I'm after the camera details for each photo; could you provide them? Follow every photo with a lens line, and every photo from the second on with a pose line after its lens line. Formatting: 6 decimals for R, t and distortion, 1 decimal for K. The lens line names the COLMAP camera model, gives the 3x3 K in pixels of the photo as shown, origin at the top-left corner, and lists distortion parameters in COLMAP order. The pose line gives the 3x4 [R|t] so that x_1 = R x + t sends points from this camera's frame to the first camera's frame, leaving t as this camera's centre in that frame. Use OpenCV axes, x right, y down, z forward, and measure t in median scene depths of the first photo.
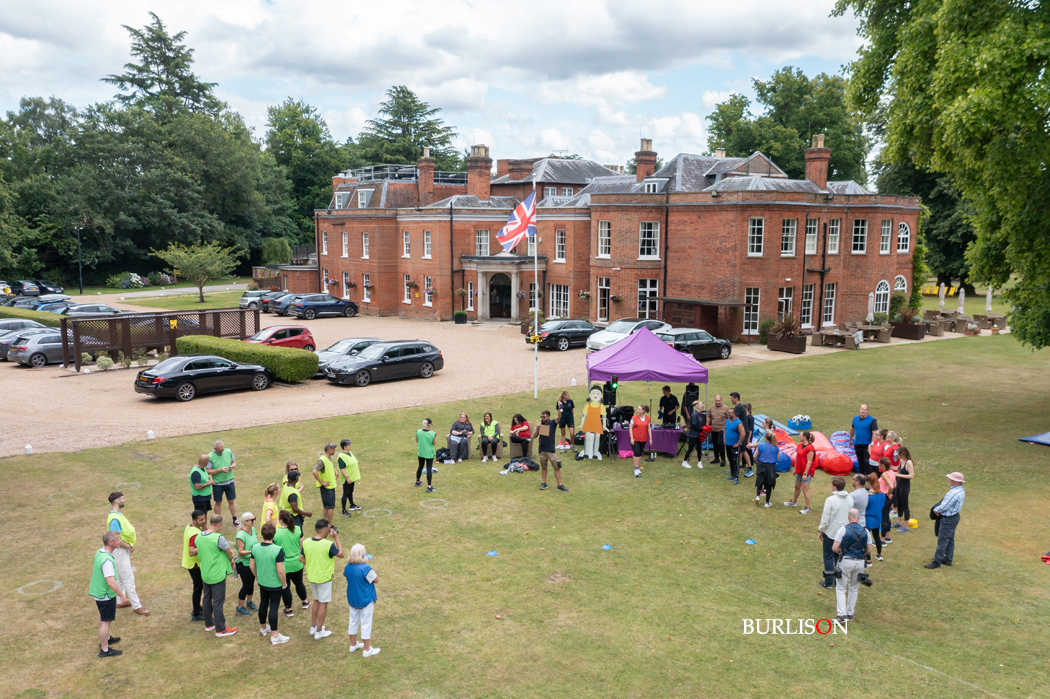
lens RADIAL K [[1014.6, 0, 473.7], [0, 1014.6, 370.7], [0, 0, 1]] dist [-0.006293, 0.014131]
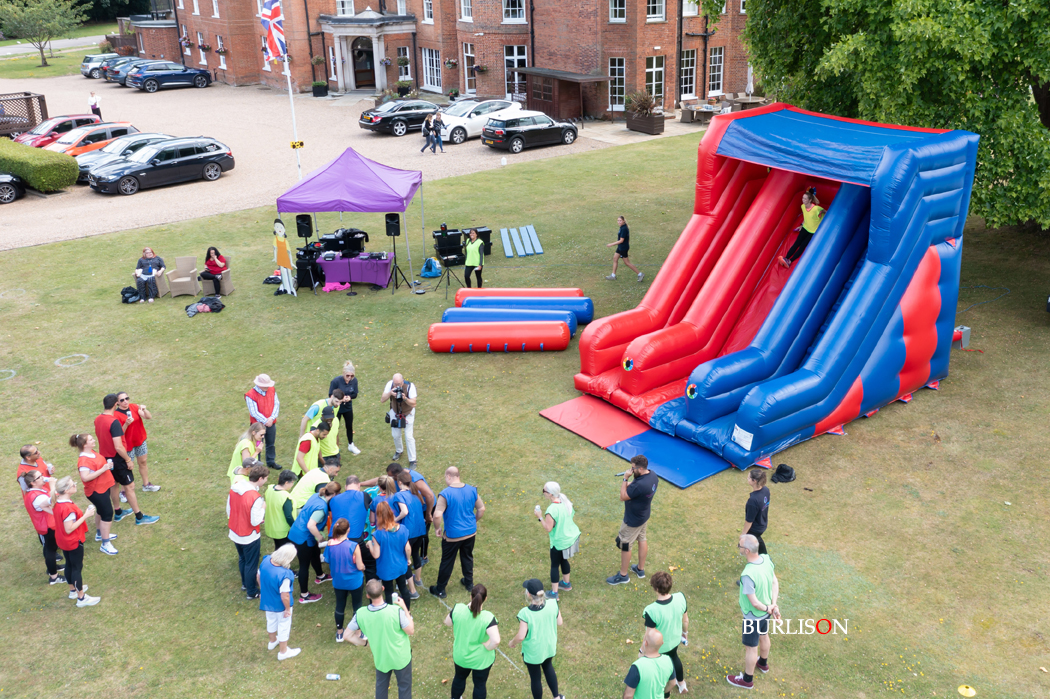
lens RADIAL K [[1116.5, 0, 562.8], [0, 1116.5, 353.7], [0, 0, 1]] dist [0.002641, 0.024400]
pose [[0.996168, -0.035800, 0.079800, 0.116796], [0.018085, 0.976987, 0.212530, -0.031077], [-0.085572, -0.210273, 0.973891, -0.019632]]
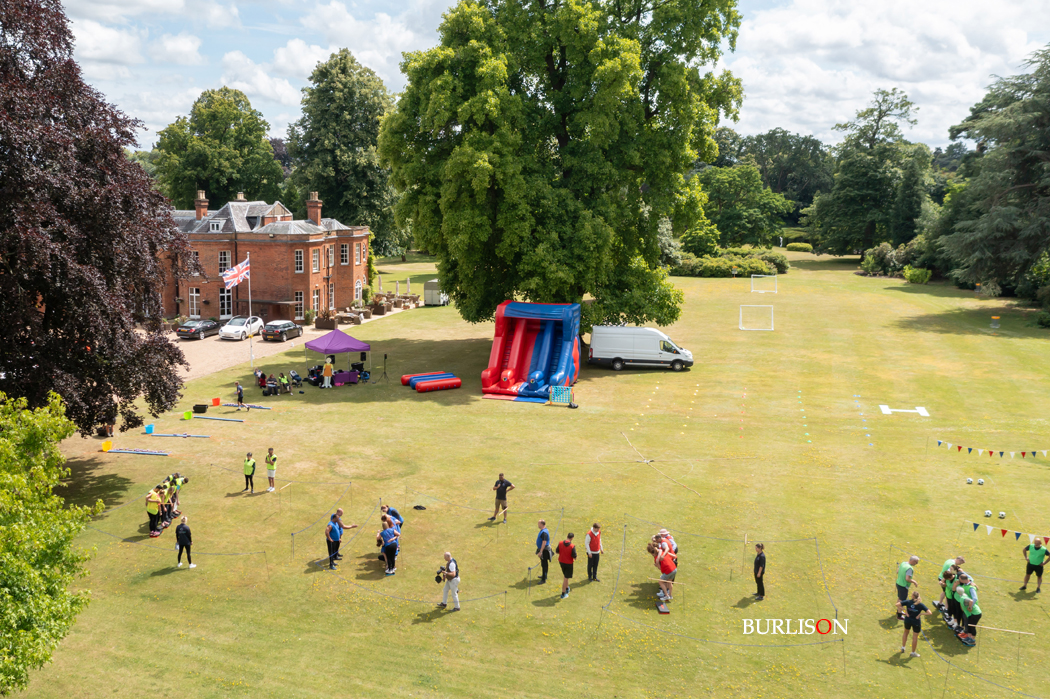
lens RADIAL K [[1014.6, 0, 473.7], [0, 1014.6, 370.7], [0, 0, 1]] dist [-0.006293, 0.014131]
pose [[0.818472, -0.103190, 0.565203, -0.375987], [0.081976, 0.994648, 0.062886, -0.028842], [-0.568668, -0.005137, 0.822551, -0.451106]]
